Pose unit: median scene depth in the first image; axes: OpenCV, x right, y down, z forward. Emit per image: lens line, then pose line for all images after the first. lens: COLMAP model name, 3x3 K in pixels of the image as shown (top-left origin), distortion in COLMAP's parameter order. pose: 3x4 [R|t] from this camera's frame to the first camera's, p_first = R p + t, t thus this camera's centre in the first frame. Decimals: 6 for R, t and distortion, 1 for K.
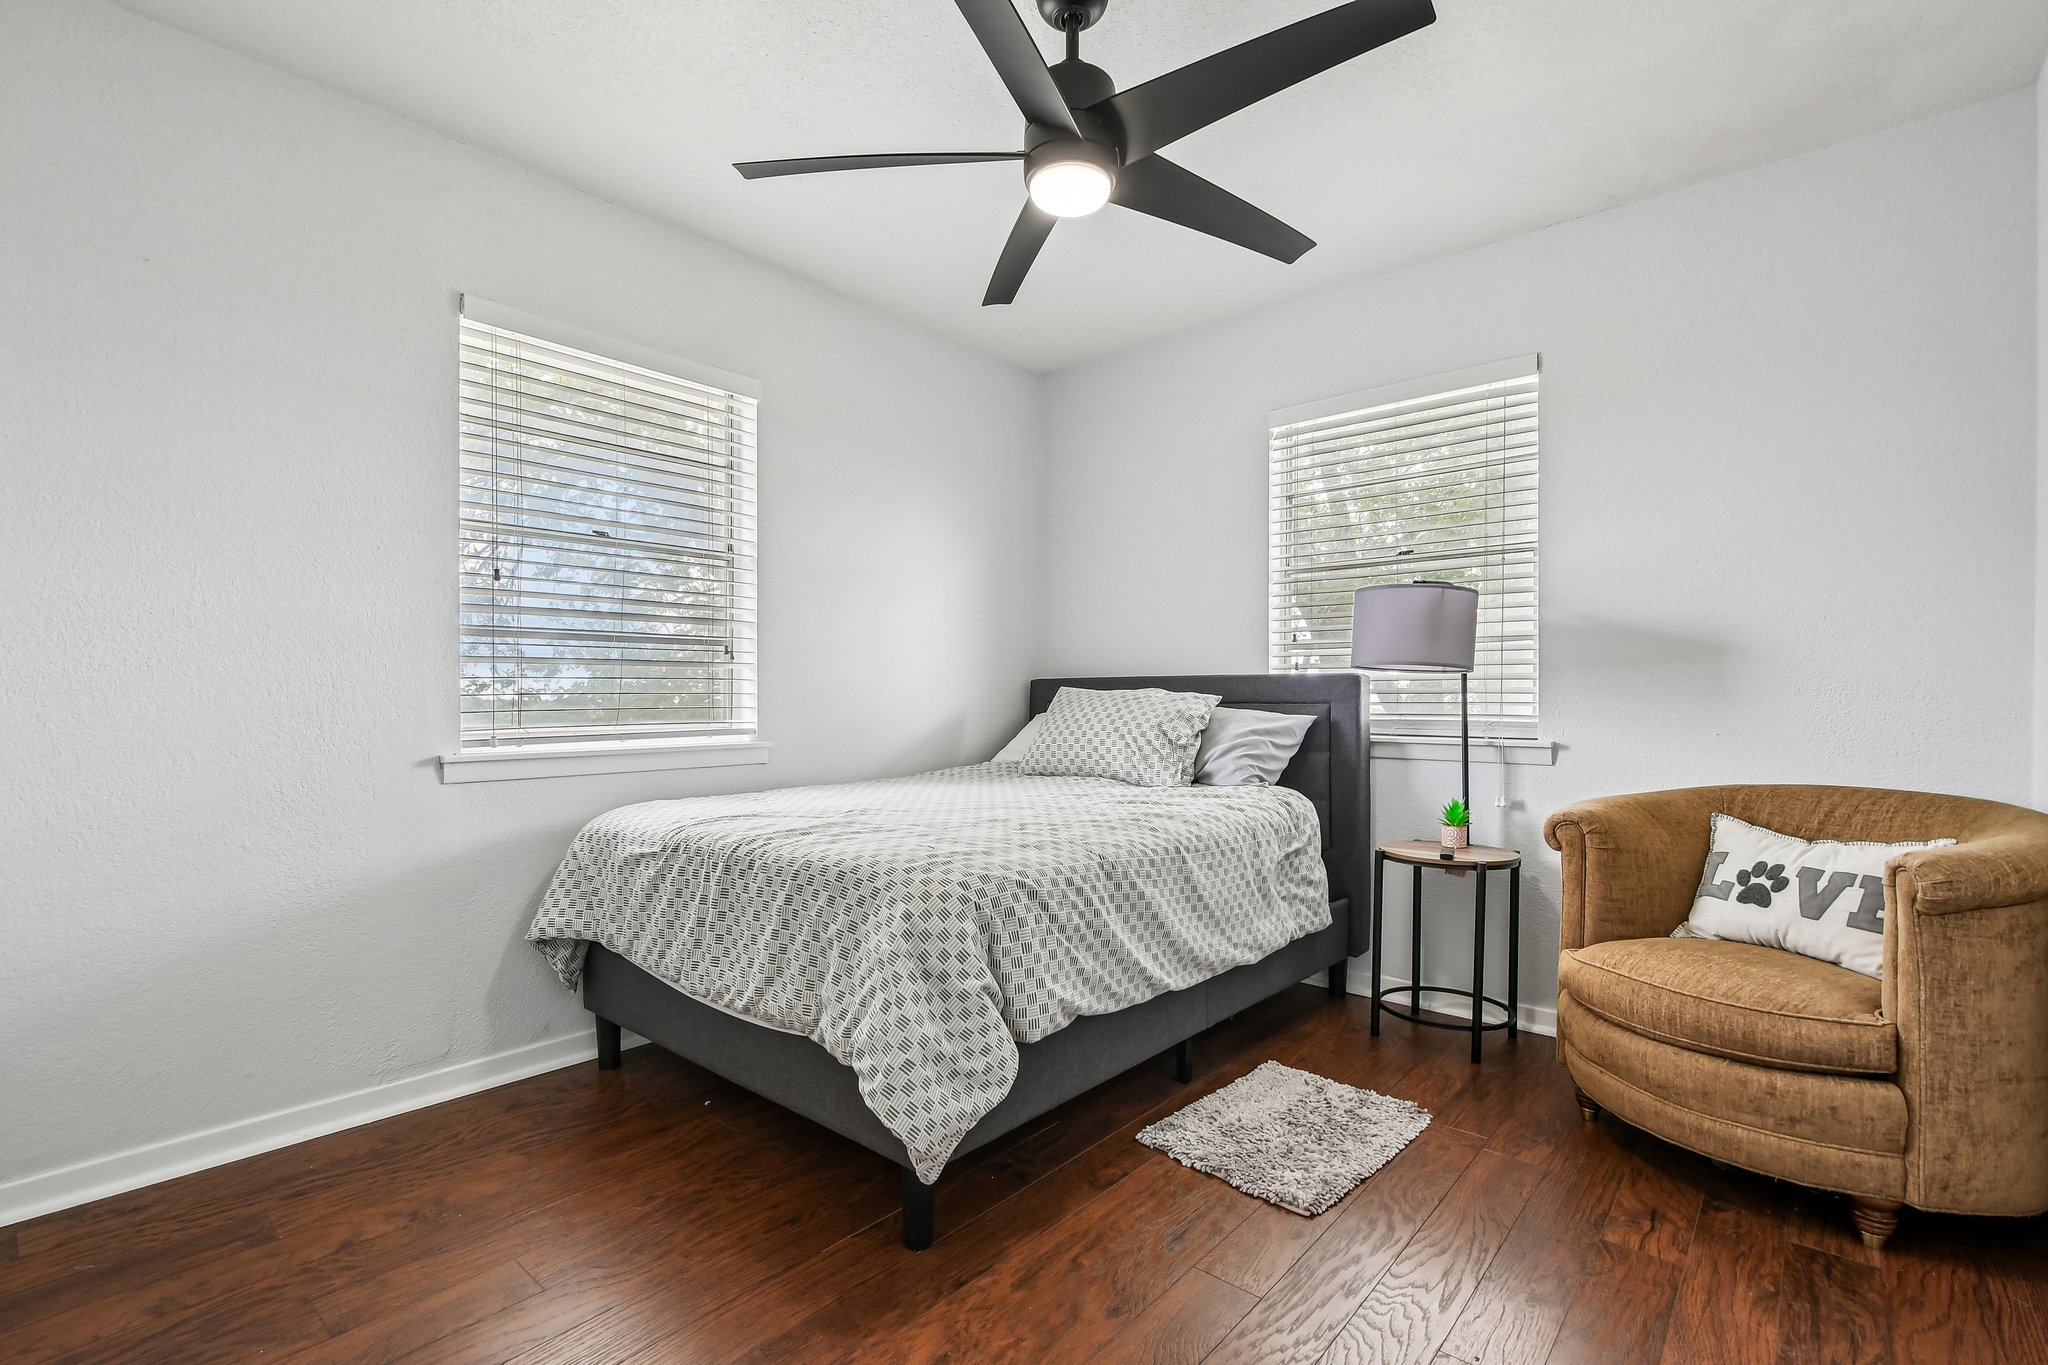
lens RADIAL K [[923.8, 0, 1025.3], [0, 923.8, 691.4], [0, 0, 1]] dist [0.000421, -0.003929]
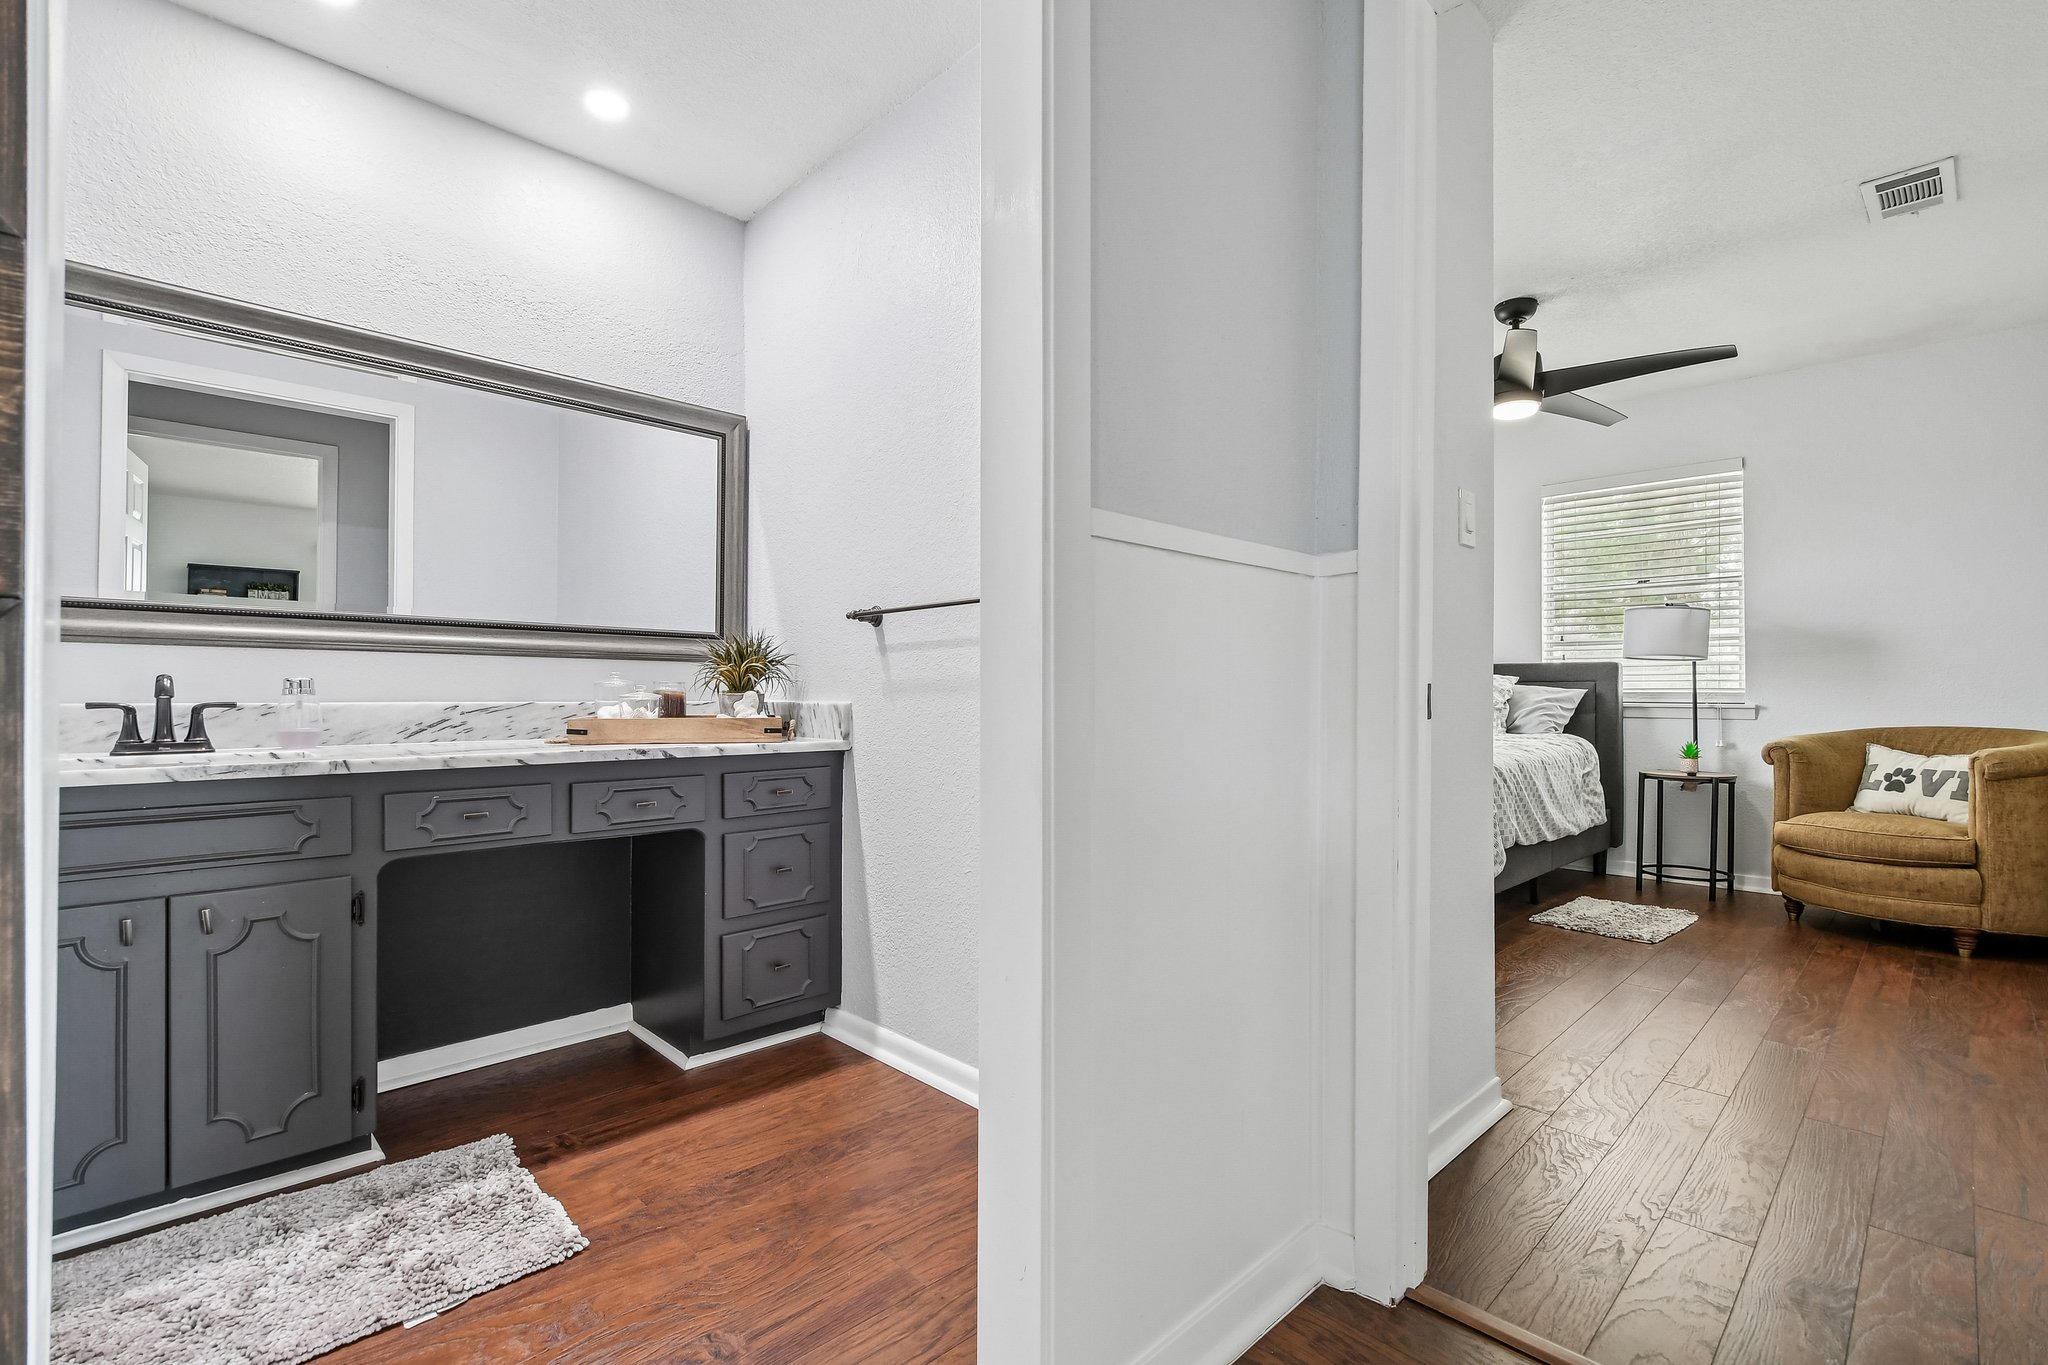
lens RADIAL K [[923.8, 0, 1032.3], [0, 923.8, 679.1], [0, 0, 1]] dist [0.000421, -0.003929]
pose [[0.997424, -0.001014, -0.071720, -0.679499], [0.000294, 0.999949, -0.010055, 0.032933], [0.071726, 0.010008, 0.997374, -0.818022]]
